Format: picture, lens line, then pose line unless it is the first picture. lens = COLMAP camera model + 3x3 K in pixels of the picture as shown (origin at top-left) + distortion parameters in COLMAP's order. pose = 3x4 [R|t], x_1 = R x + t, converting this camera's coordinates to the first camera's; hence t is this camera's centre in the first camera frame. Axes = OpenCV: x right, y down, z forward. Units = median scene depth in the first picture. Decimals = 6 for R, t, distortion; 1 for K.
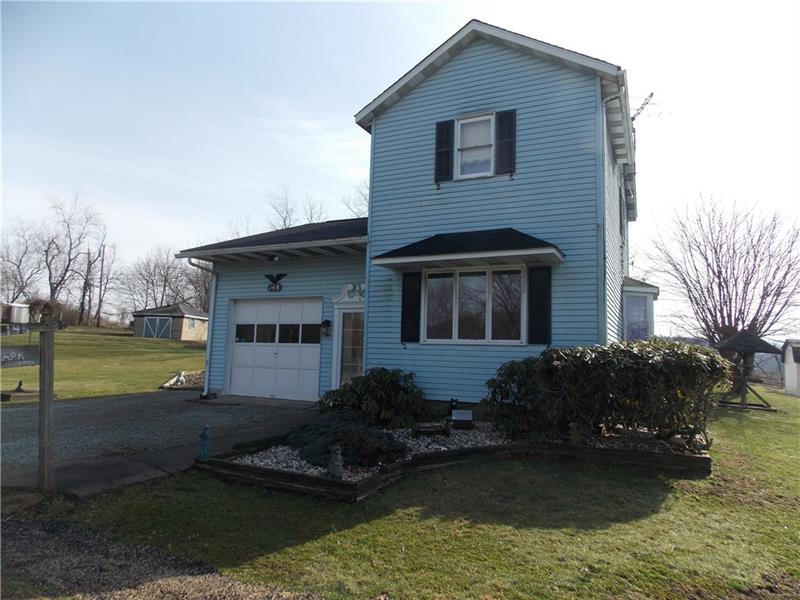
lens RADIAL K [[531.1, 0, 399.9], [0, 531.1, 300.4], [0, 0, 1]] dist [0.016765, -0.009783]
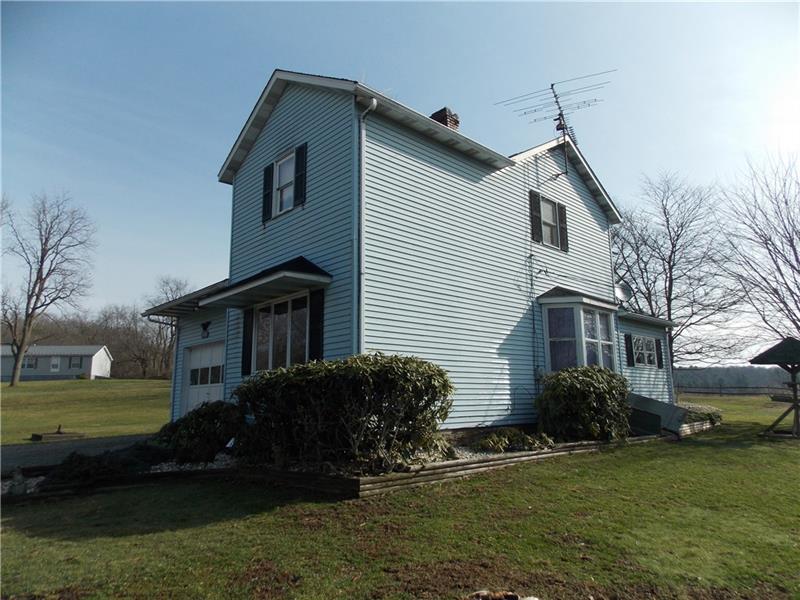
lens RADIAL K [[531.1, 0, 399.9], [0, 531.1, 300.0], [0, 0, 1]] dist [0.016765, -0.009783]
pose [[0.930456, -0.109567, -0.349639, 0.684516], [0.079842, 0.991942, -0.098373, 0.058988], [0.357600, 0.063616, 0.931706, 0.114408]]
